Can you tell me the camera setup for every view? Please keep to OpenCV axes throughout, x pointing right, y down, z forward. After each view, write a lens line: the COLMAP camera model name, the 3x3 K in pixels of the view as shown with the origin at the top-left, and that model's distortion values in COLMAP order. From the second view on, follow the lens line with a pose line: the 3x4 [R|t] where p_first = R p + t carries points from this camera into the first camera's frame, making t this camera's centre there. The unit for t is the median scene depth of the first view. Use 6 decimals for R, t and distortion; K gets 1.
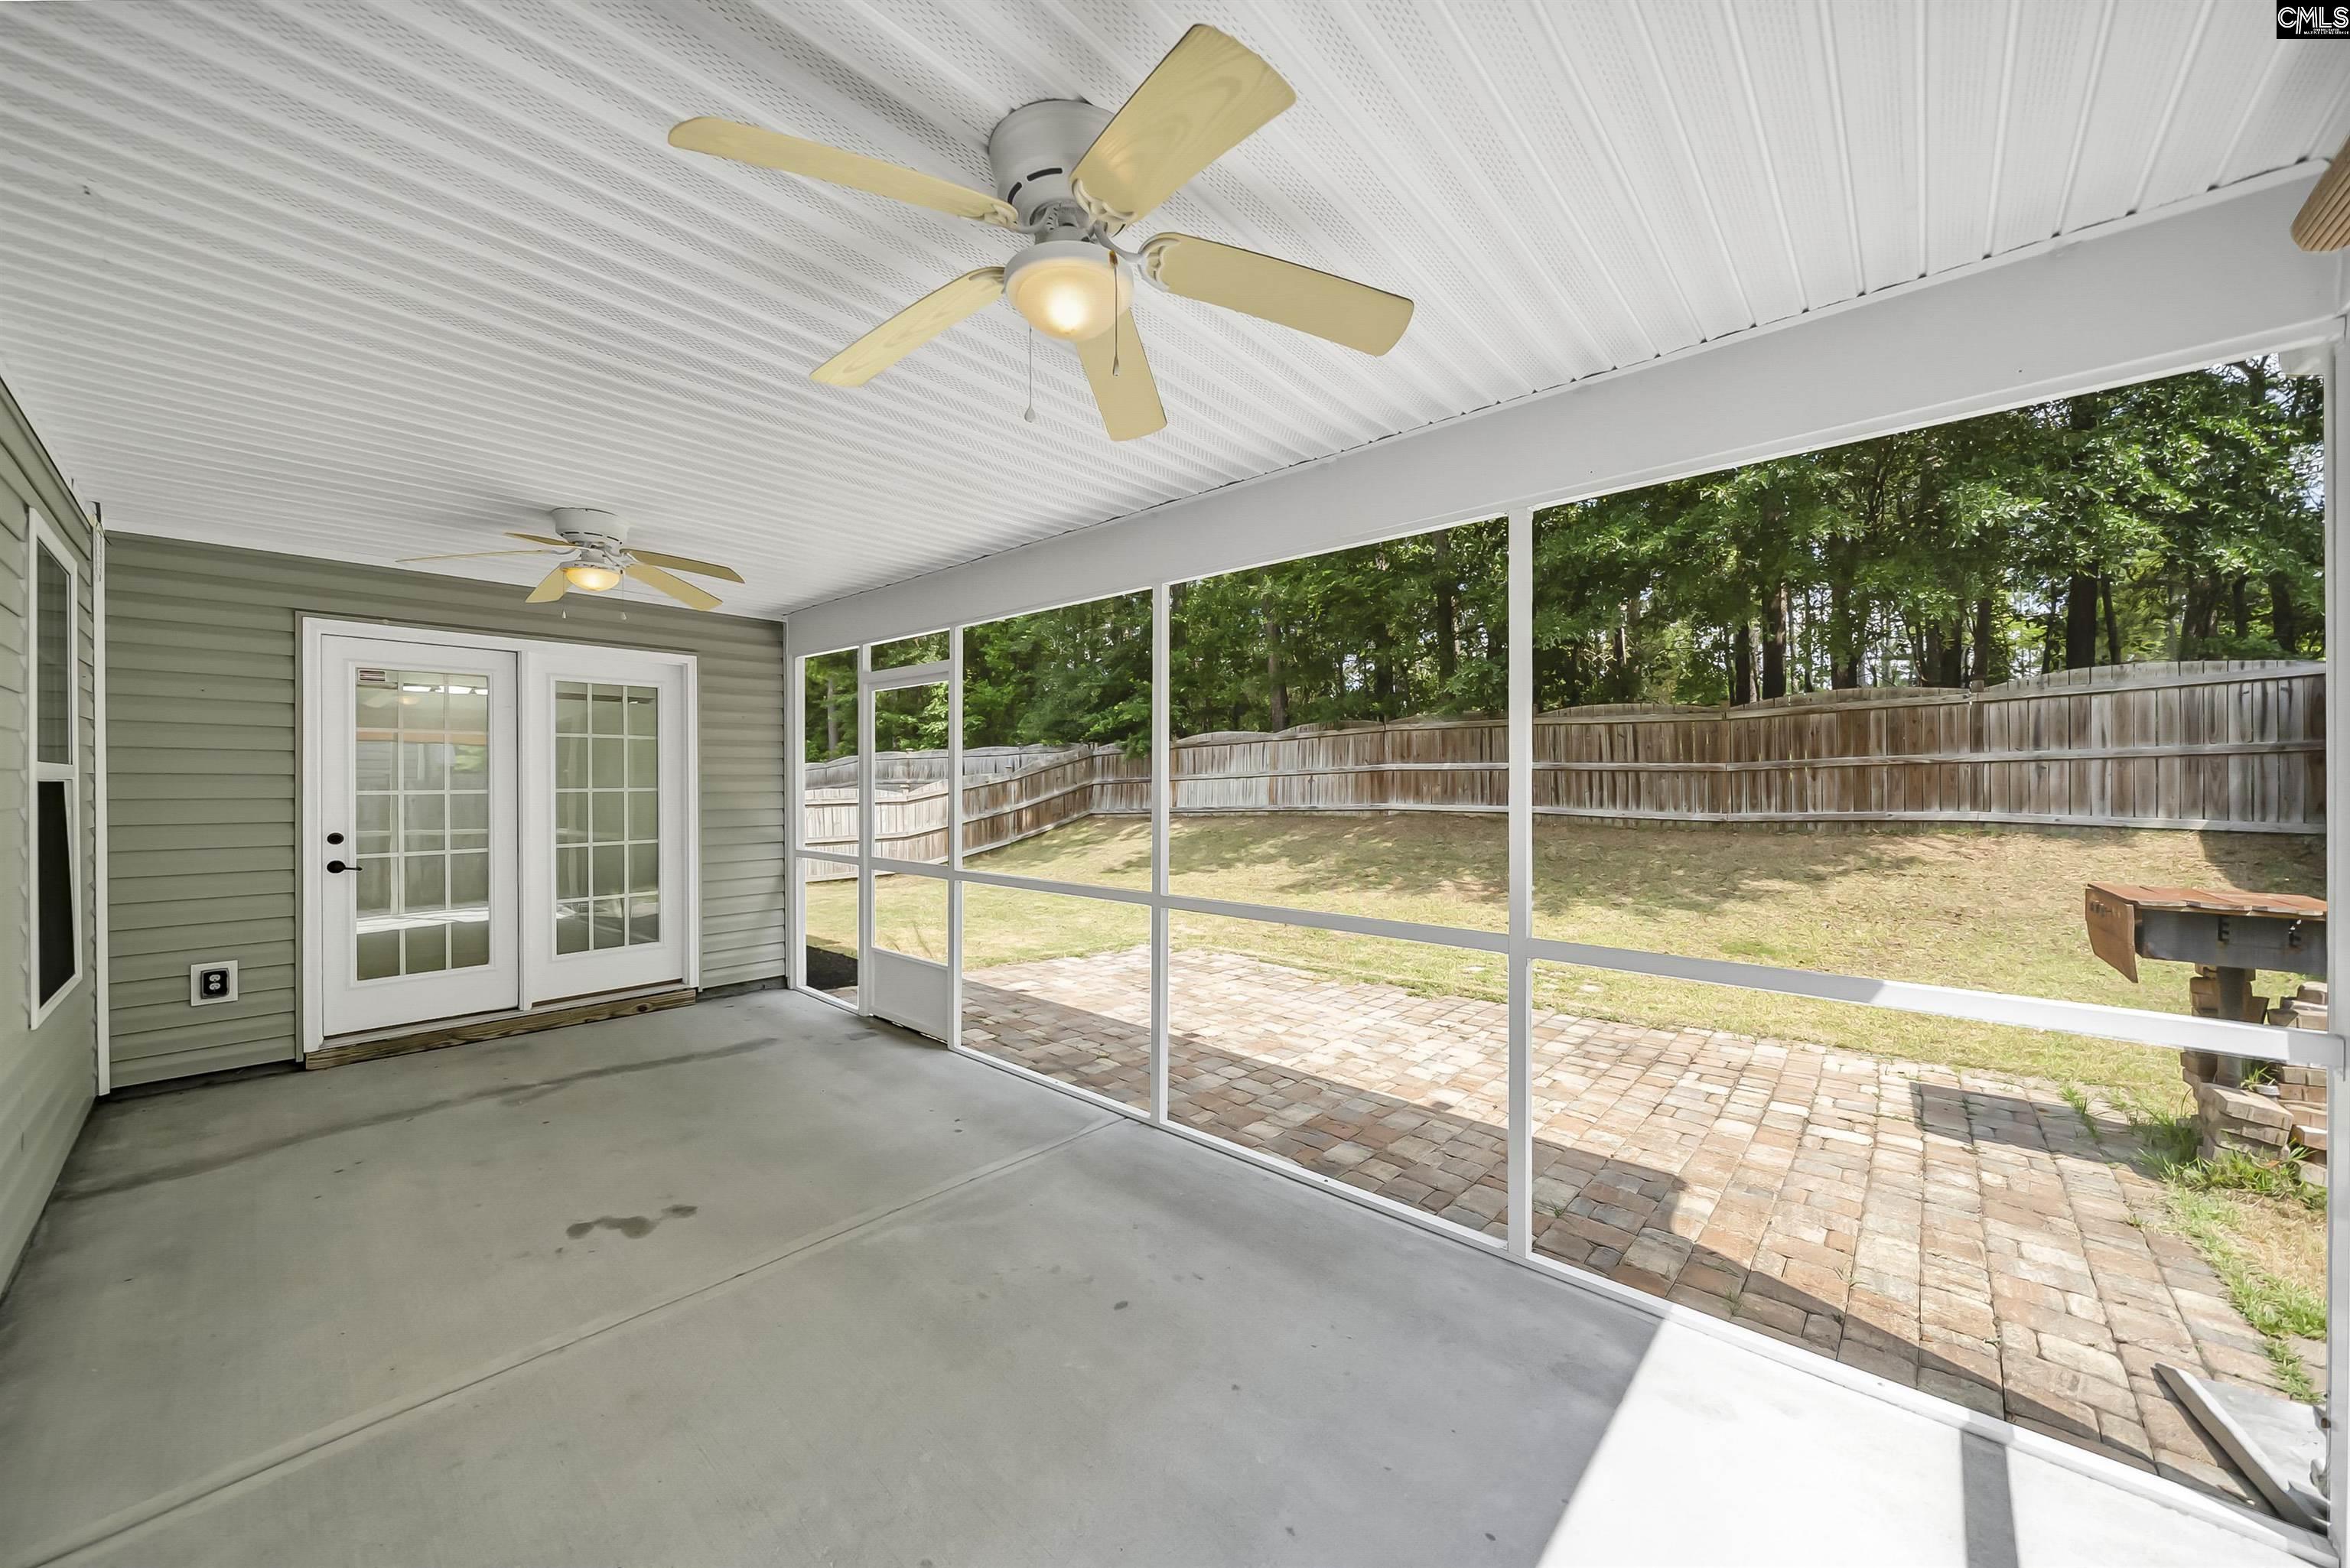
lens RADIAL K [[832.9, 0, 1169.1], [0, 832.9, 786.0], [0, 0, 1]] dist [-0.005351, -0.000377]
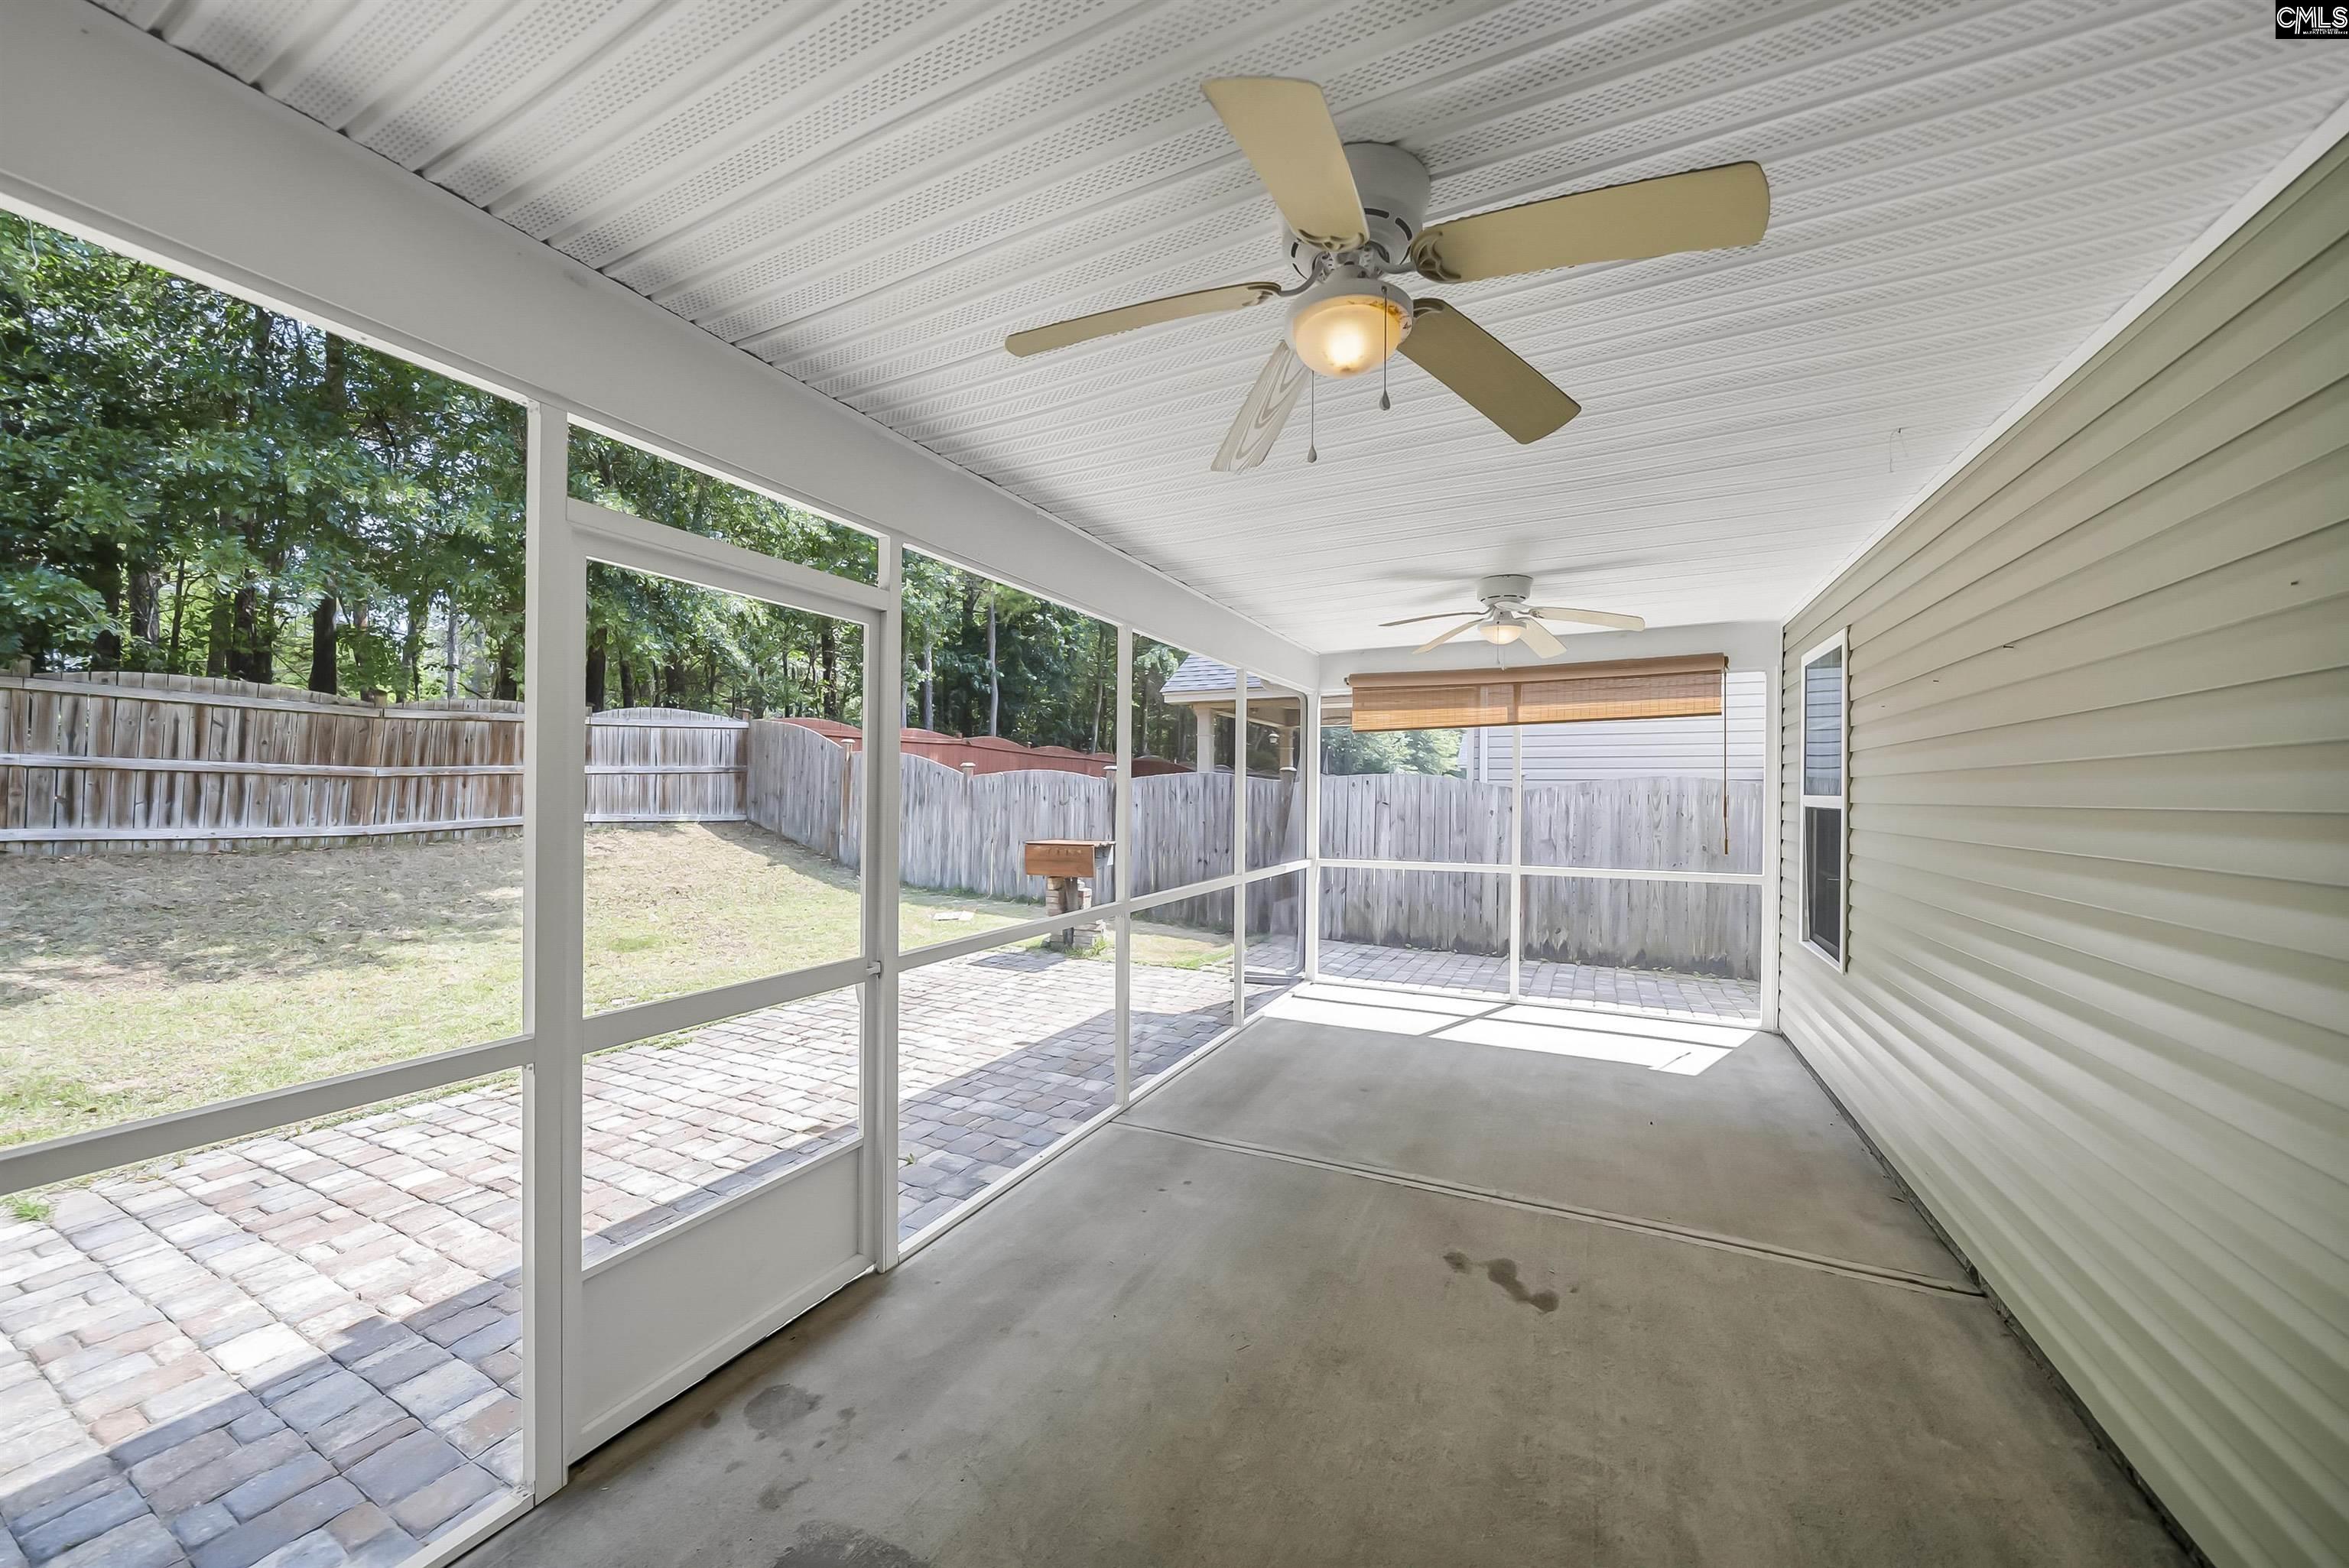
lens RADIAL K [[832.5, 0, 1172.3], [0, 832.5, 789.8], [0, 0, 1]] dist [-0.005351, -0.000377]
pose [[-0.259165, -0.001683, 0.965832, -0.482544], [-0.004247, 0.999991, 0.000603, -0.010278], [-0.965824, -0.003945, -0.259170, 0.530713]]
